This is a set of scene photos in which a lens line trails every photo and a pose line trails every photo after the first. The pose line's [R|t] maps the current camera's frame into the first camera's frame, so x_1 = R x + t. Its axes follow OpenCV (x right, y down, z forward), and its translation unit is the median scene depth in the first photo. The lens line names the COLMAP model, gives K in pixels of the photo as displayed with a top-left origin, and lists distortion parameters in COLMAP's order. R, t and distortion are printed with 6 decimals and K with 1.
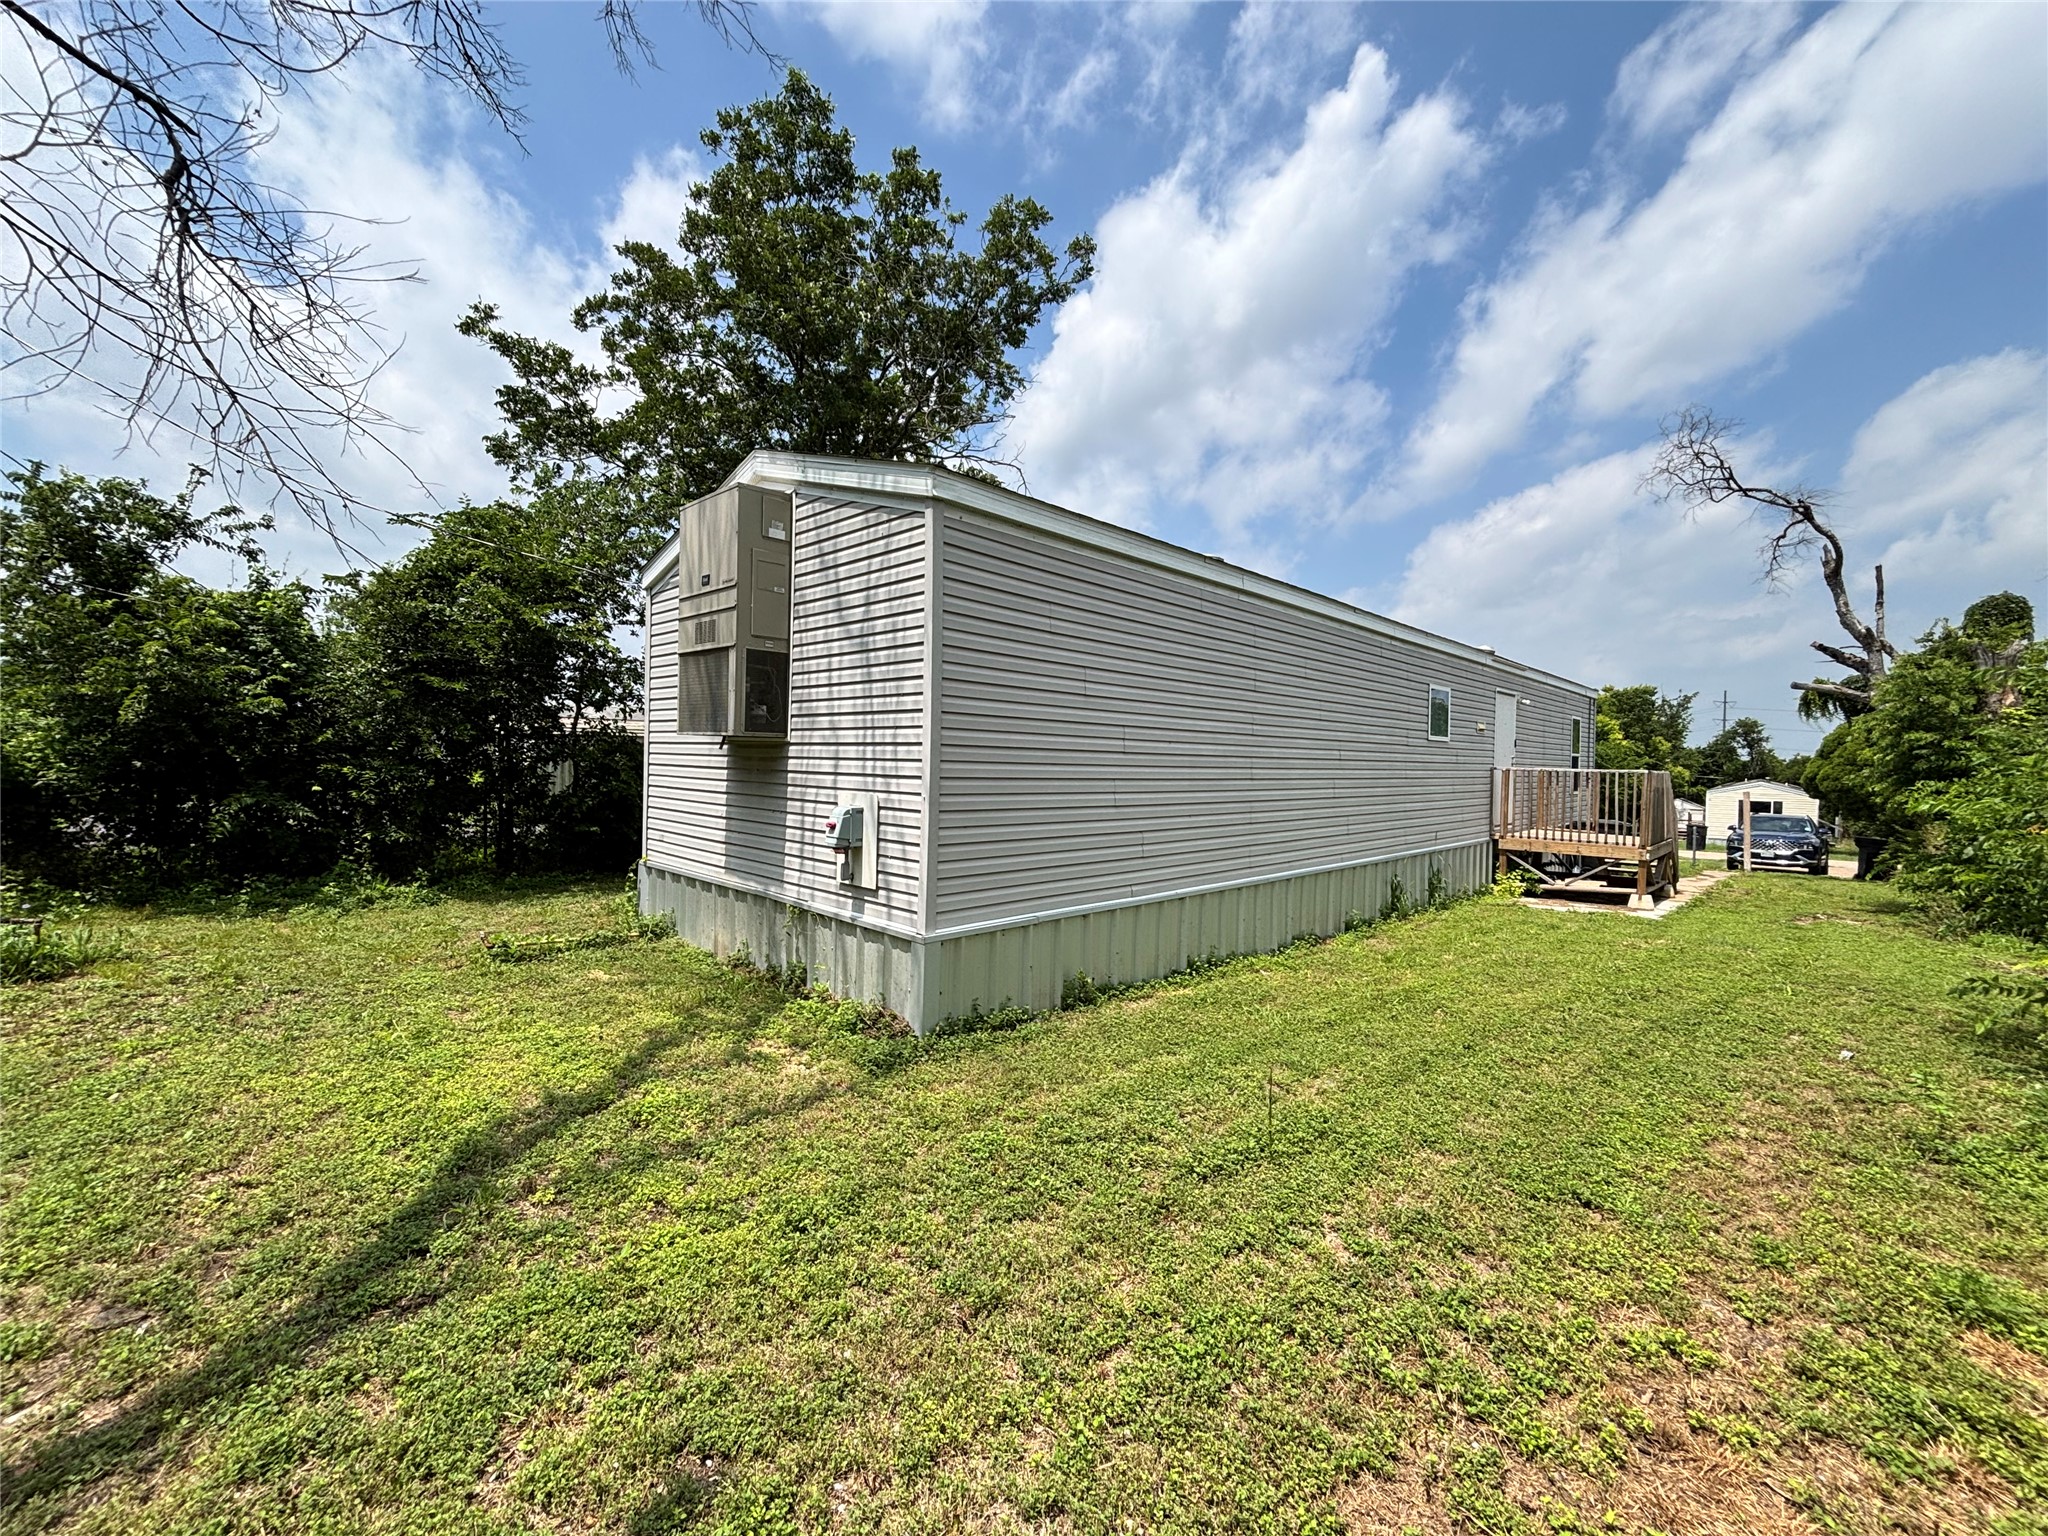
lens RADIAL K [[821.0, 0, 1018.7], [0, 821.0, 760.6], [0, 0, 1]] dist [-0.001321, 0.000016]
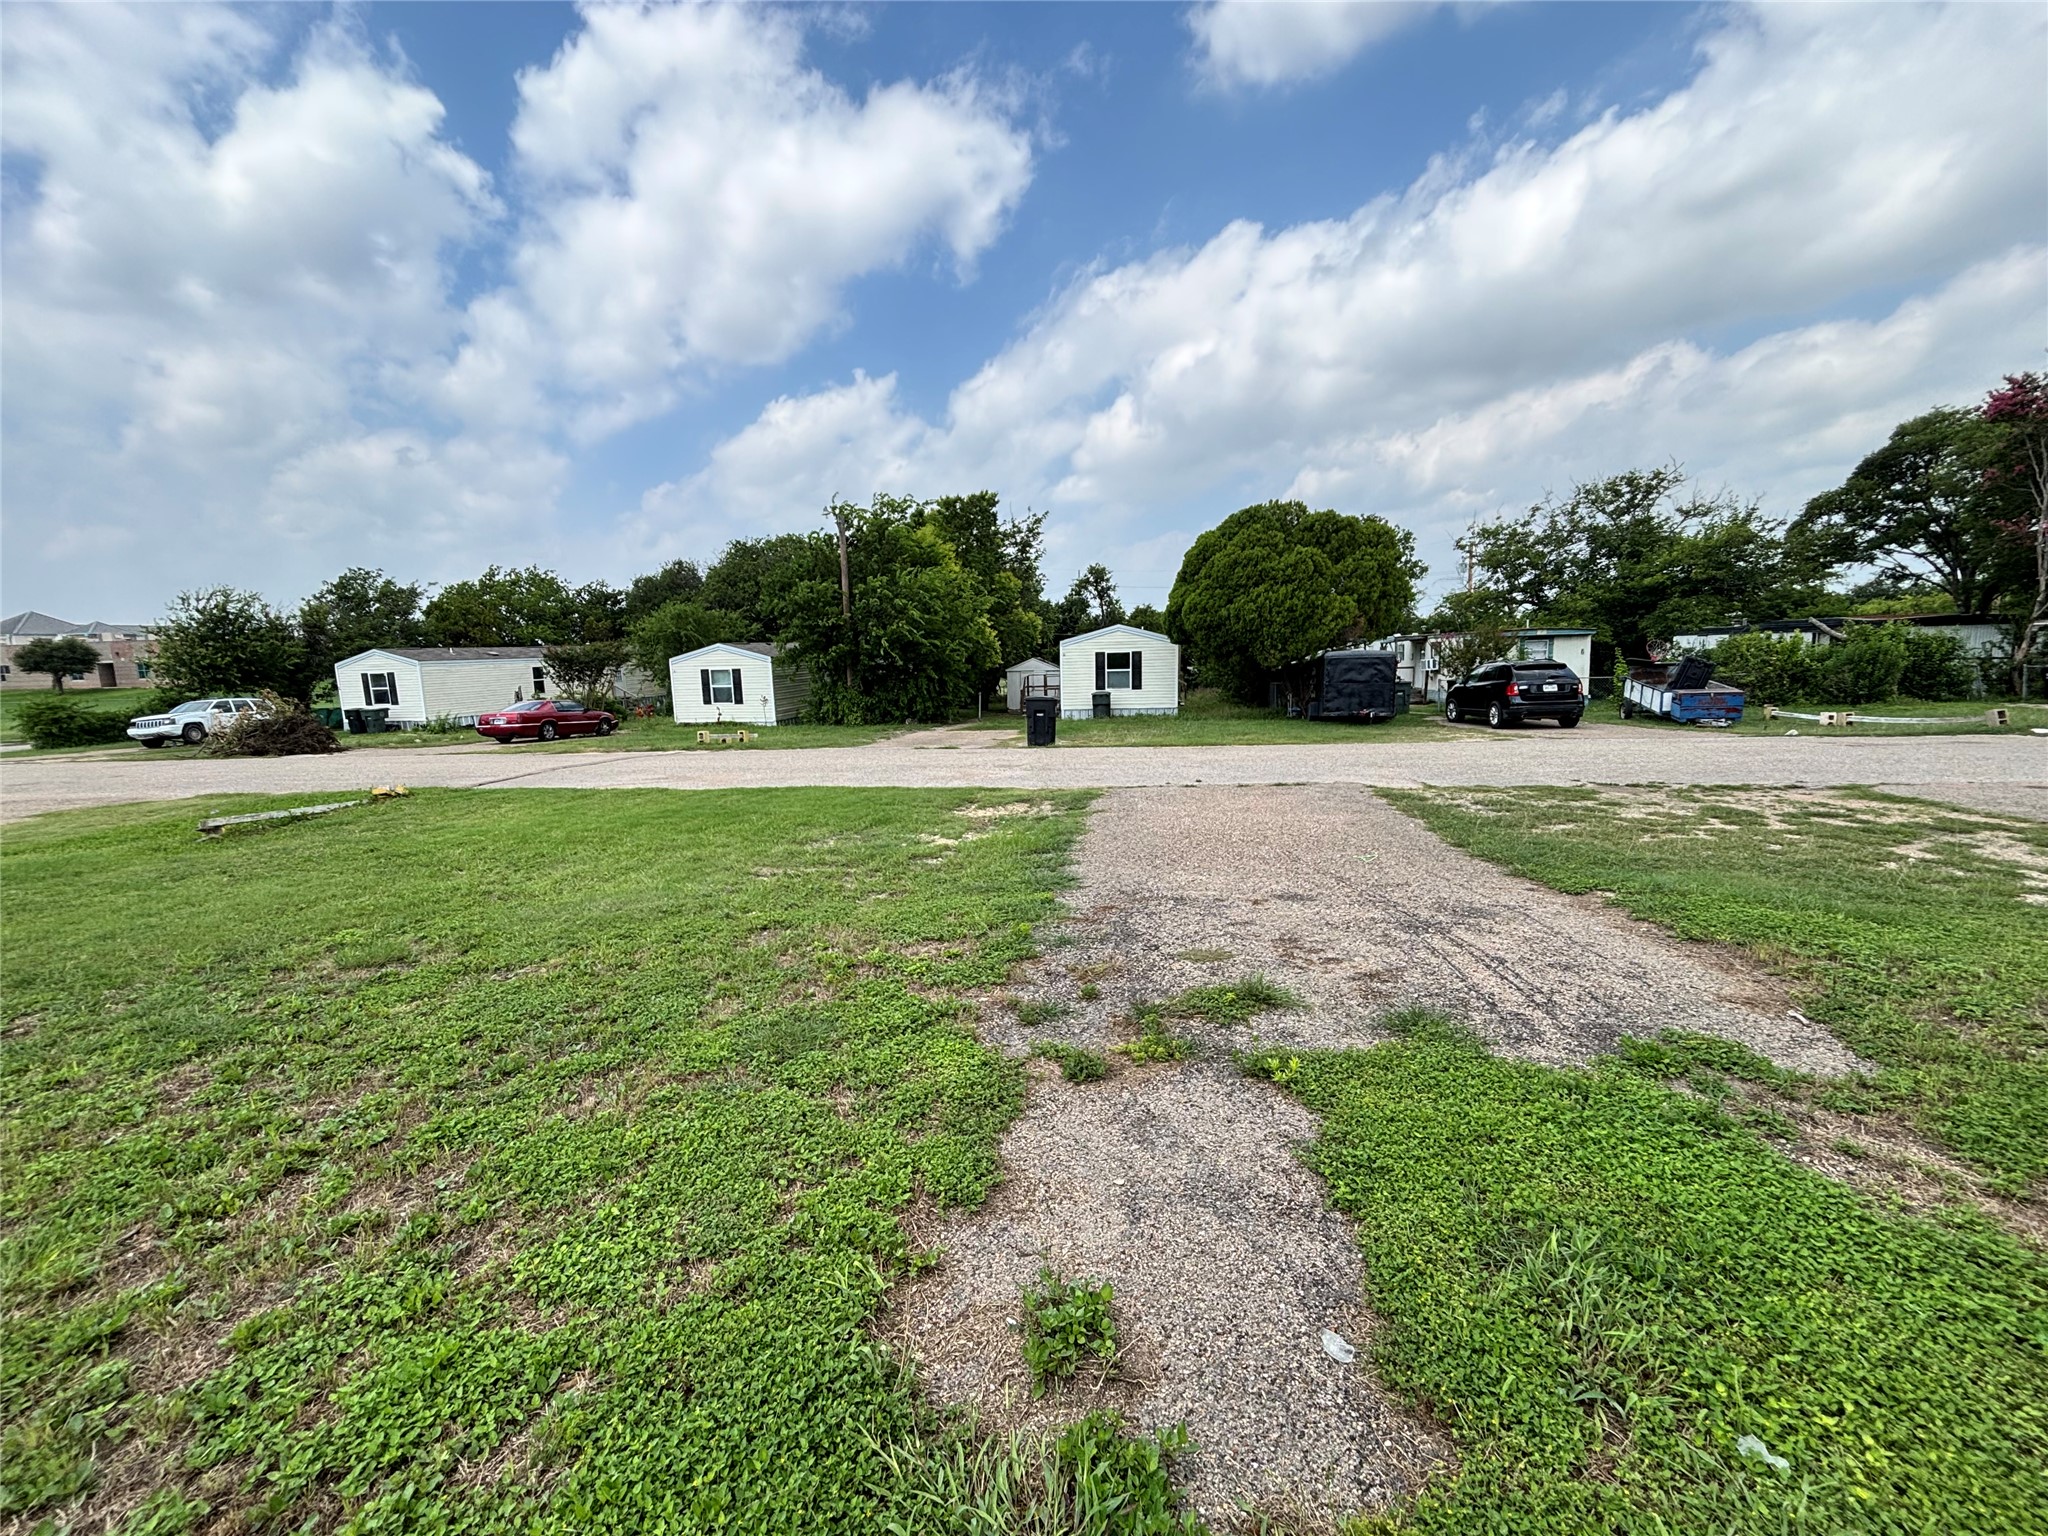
lens RADIAL K [[821.0, 0, 1023.8], [0, 821.0, 770.0], [0, 0, 1]] dist [-0.001321, 0.000016]
pose [[0.798490, -0.136435, 0.586344, 0.339164], [0.052867, 0.986109, 0.157461, 0.028197], [-0.599682, -0.094733, 0.794611, 0.396151]]
